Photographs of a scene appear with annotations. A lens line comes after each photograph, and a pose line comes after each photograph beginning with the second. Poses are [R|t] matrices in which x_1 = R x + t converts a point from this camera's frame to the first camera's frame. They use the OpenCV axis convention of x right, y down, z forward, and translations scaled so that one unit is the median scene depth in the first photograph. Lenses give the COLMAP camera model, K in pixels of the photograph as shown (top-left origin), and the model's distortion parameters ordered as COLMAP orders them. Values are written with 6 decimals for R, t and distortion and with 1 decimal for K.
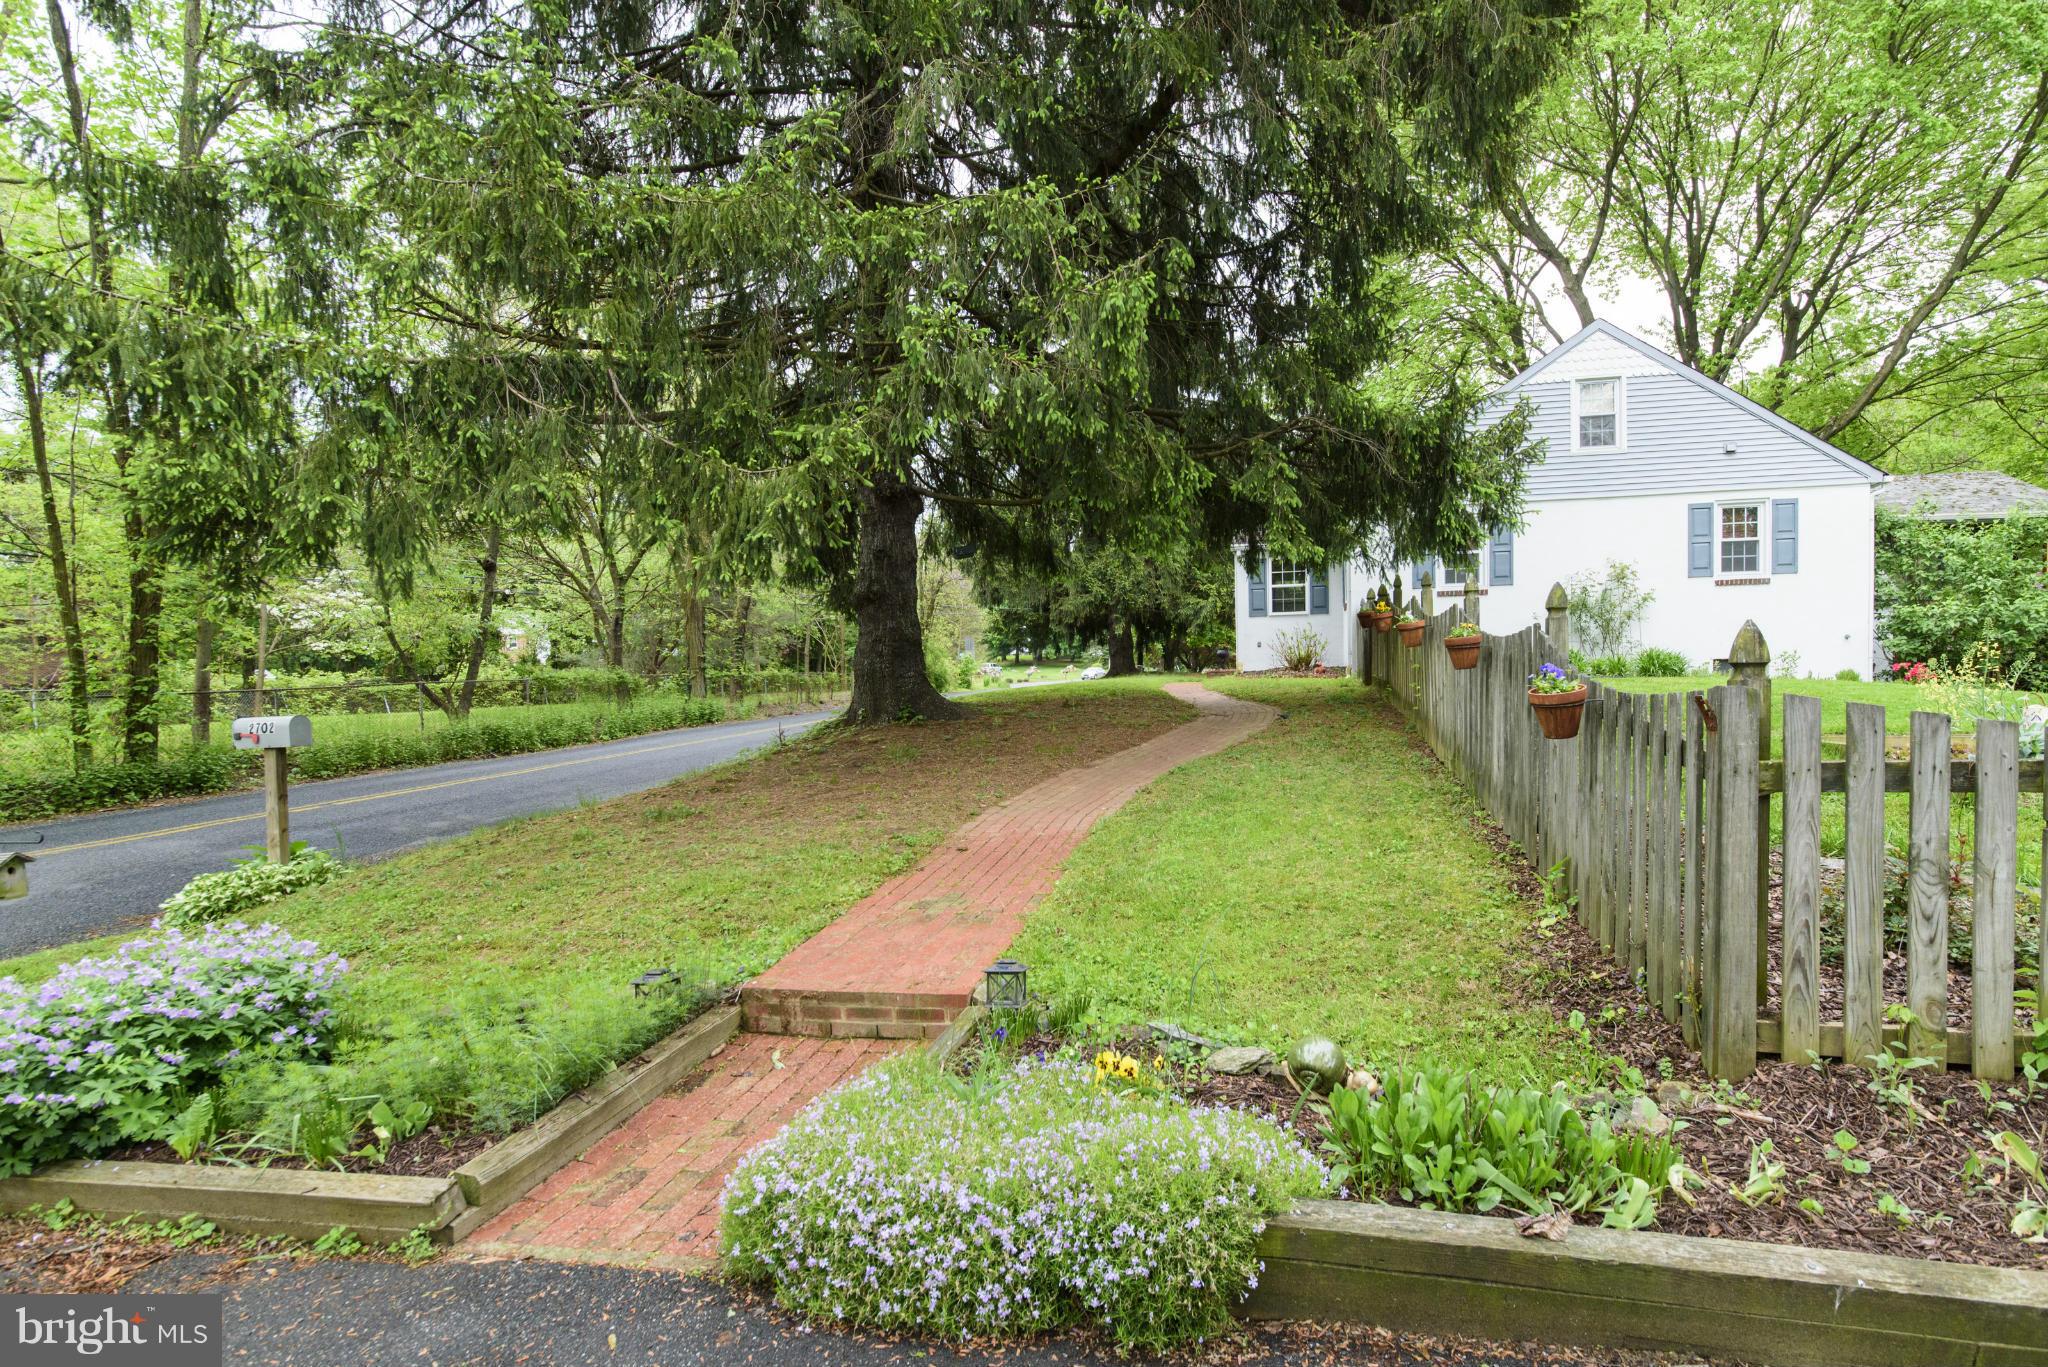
lens RADIAL K [[1013.2, 0, 1096.7], [0, 1013.2, 746.1], [0, 0, 1]] dist [-0.001622, -0.000626]
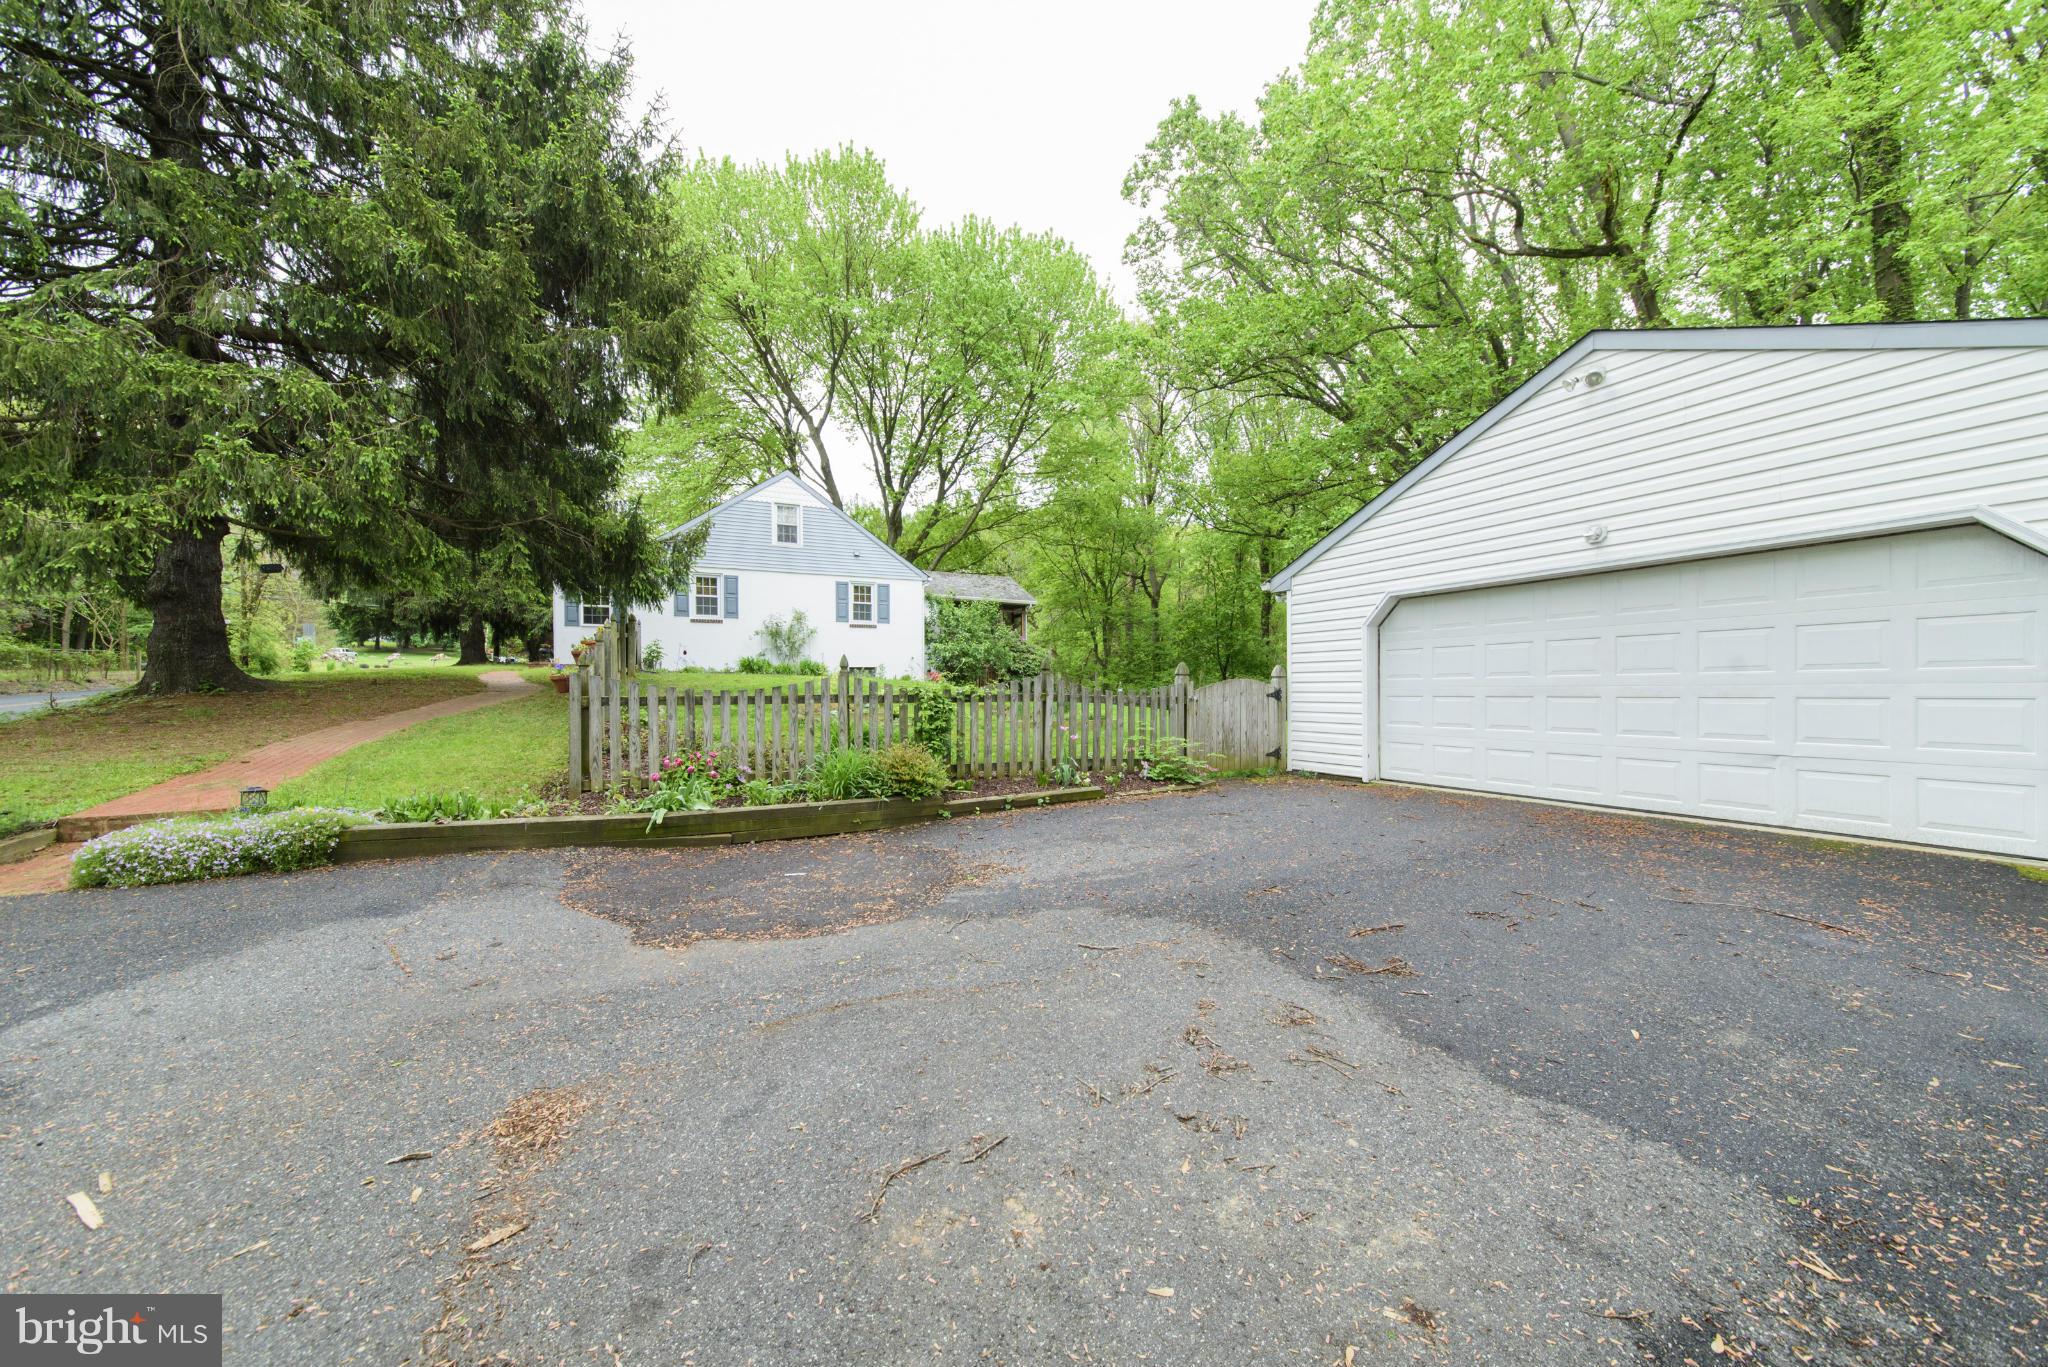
lens RADIAL K [[772.0, 0, 1031.2], [0, 772.0, 700.8], [0, 0, 1]] dist [0.010331, 0.000285]
pose [[0.815846, 0.009731, 0.578187, 0.071168], [0.010263, 0.999457, -0.031301, 0.021377], [-0.578178, 0.031471, 0.815304, -0.318507]]
